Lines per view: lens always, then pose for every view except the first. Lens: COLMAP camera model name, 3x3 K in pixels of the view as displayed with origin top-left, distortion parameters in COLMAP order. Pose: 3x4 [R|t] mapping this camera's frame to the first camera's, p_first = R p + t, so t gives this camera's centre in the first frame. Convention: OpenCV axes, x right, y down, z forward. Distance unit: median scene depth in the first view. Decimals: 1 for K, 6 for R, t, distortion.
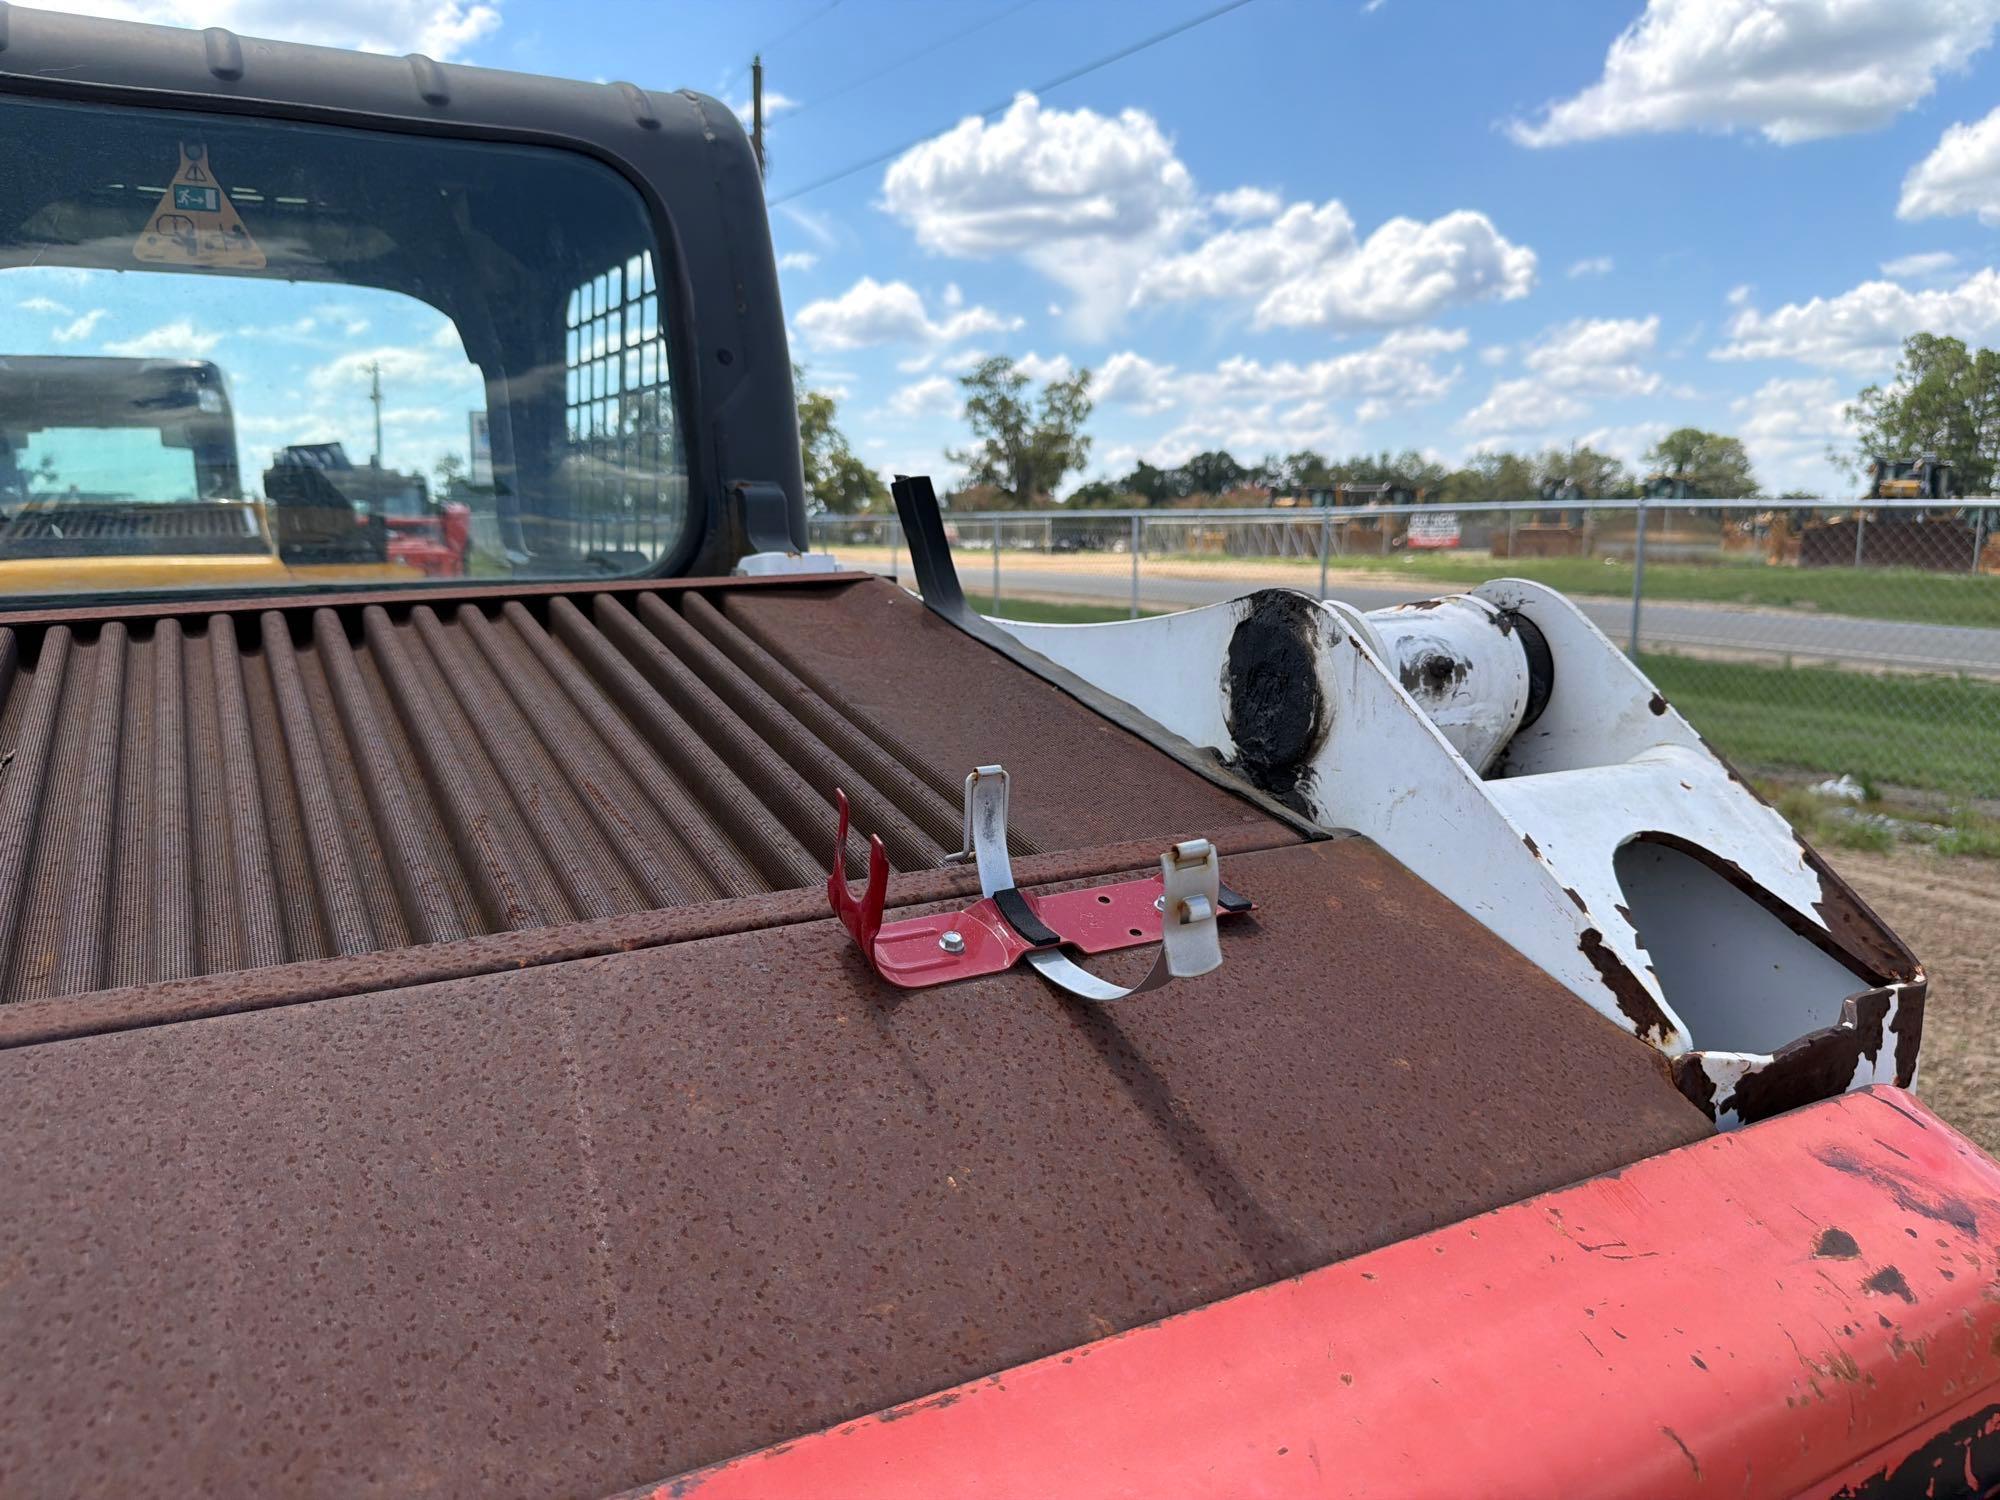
lens RADIAL K [[1414.7, 0, 994.1], [0, 1414.7, 742.9], [0, 0, 1]] dist [0.071241, -0.109541]
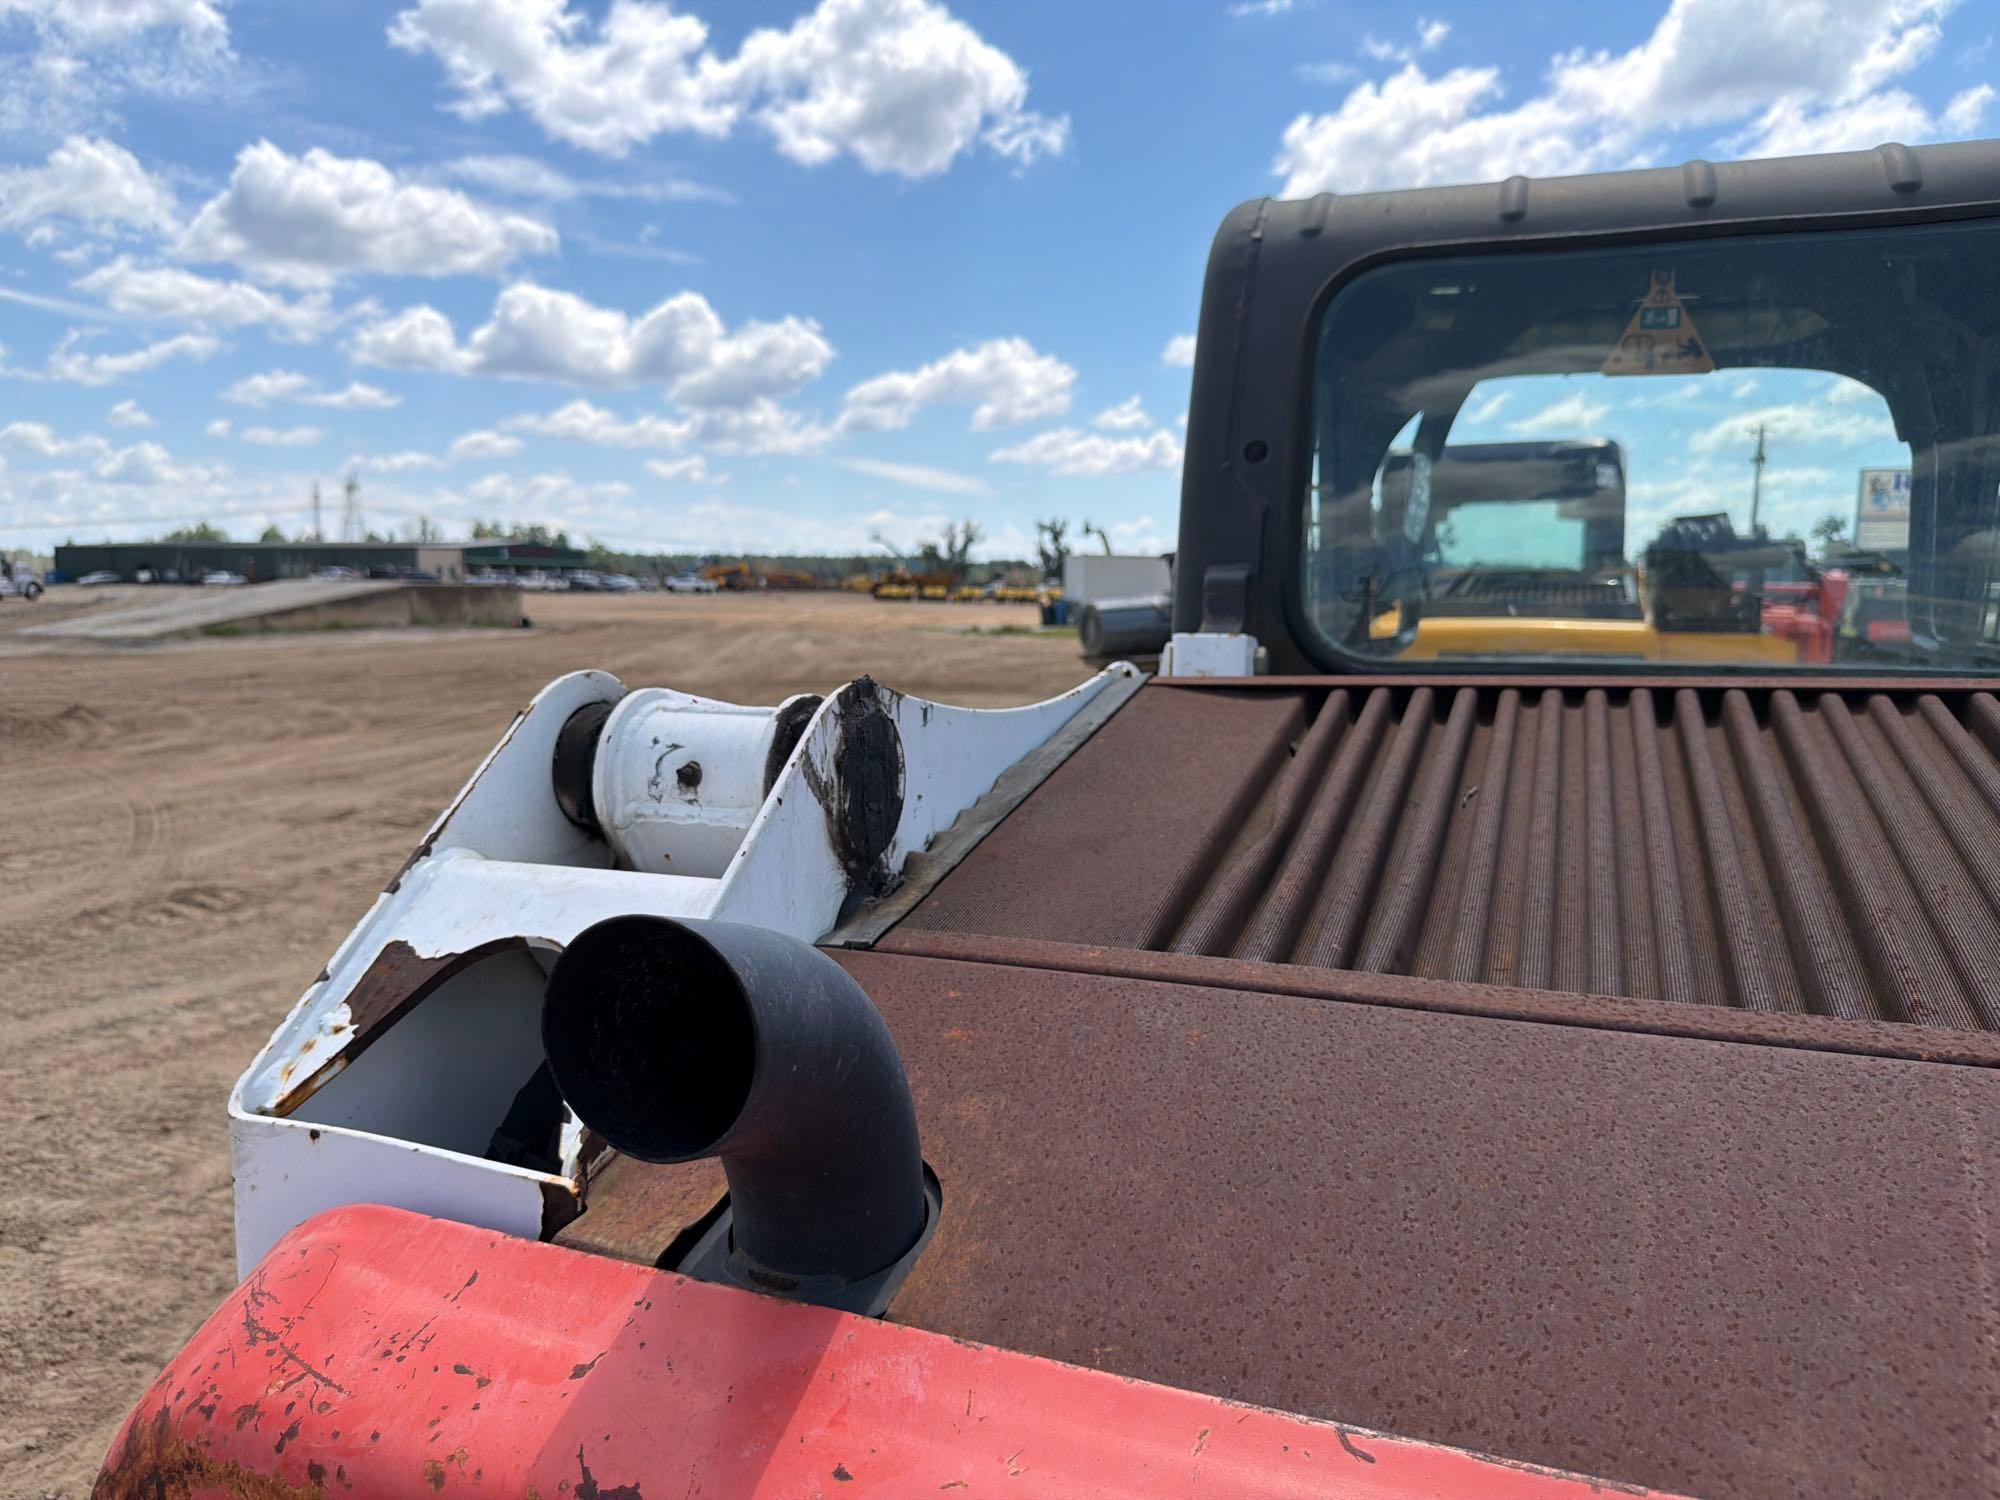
lens RADIAL K [[1435.5, 0, 996.7], [0, 1435.5, 753.3], [0, 0, 1]] dist [-0.033802, 0.011392]
pose [[0.633735, 0.100990, -0.766929, 0.008334], [-0.129318, 0.991320, 0.023678, -0.000788], [0.762664, 0.084172, 0.641295, -0.196541]]
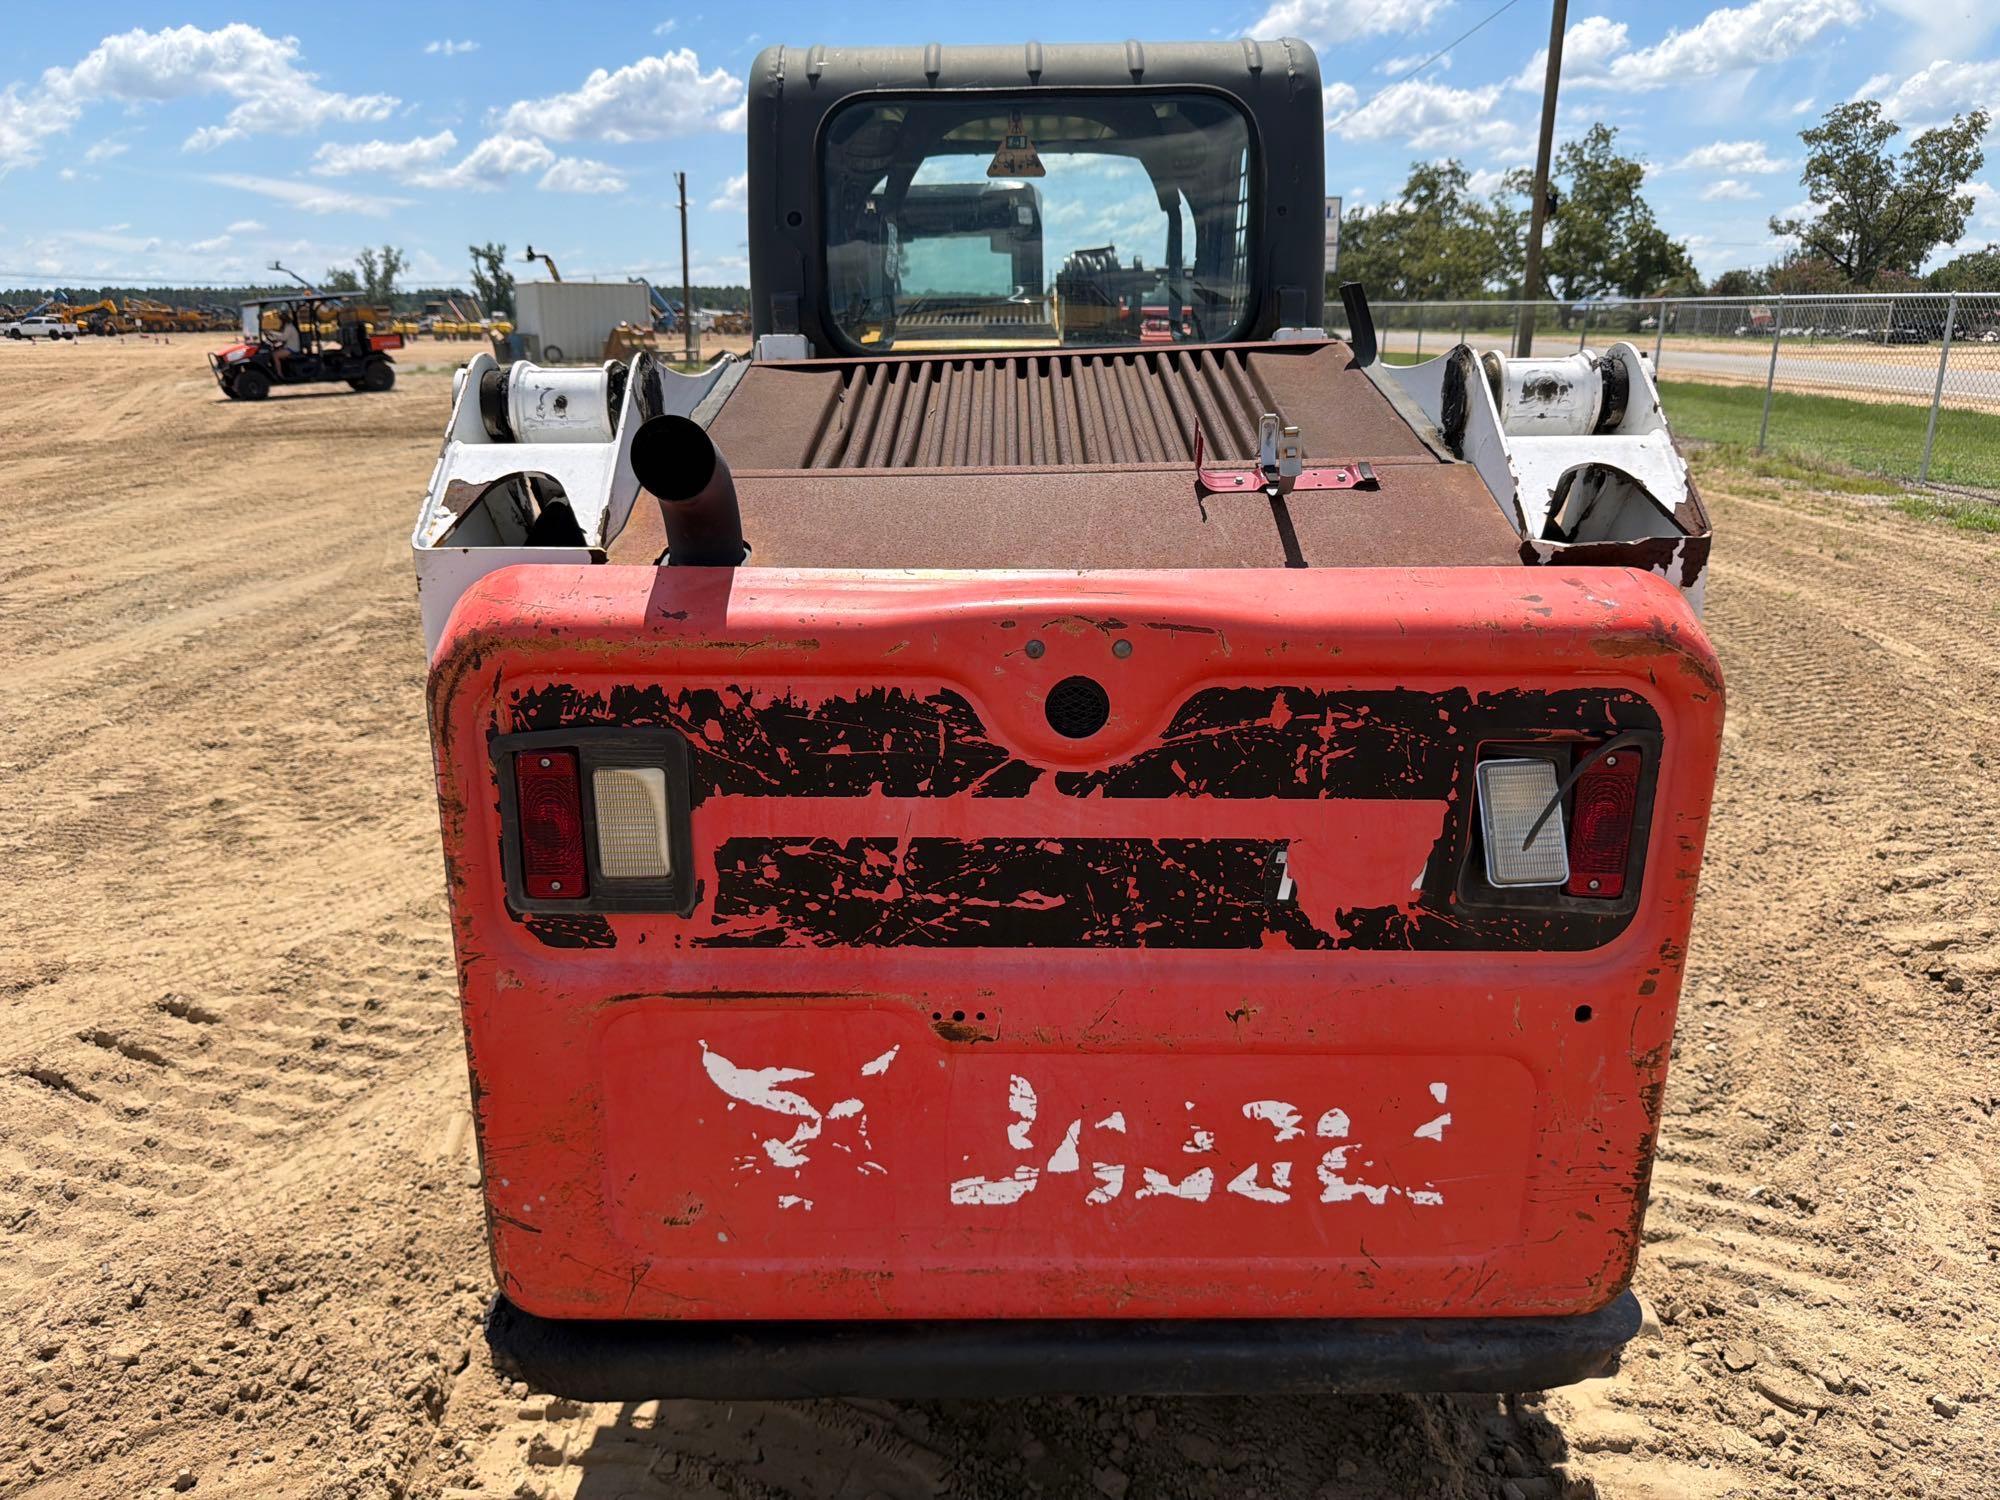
lens RADIAL K [[1381.0, 0, 1009.3], [0, 1381.0, 745.6], [0, 0, 1]] dist [0.112218, -0.162941]
pose [[0.874145, 0.141600, -0.464565, 1.029732], [-0.071262, 0.983596, 0.165712, 0.271537], [0.480409, -0.111751, 0.869896, -1.786205]]
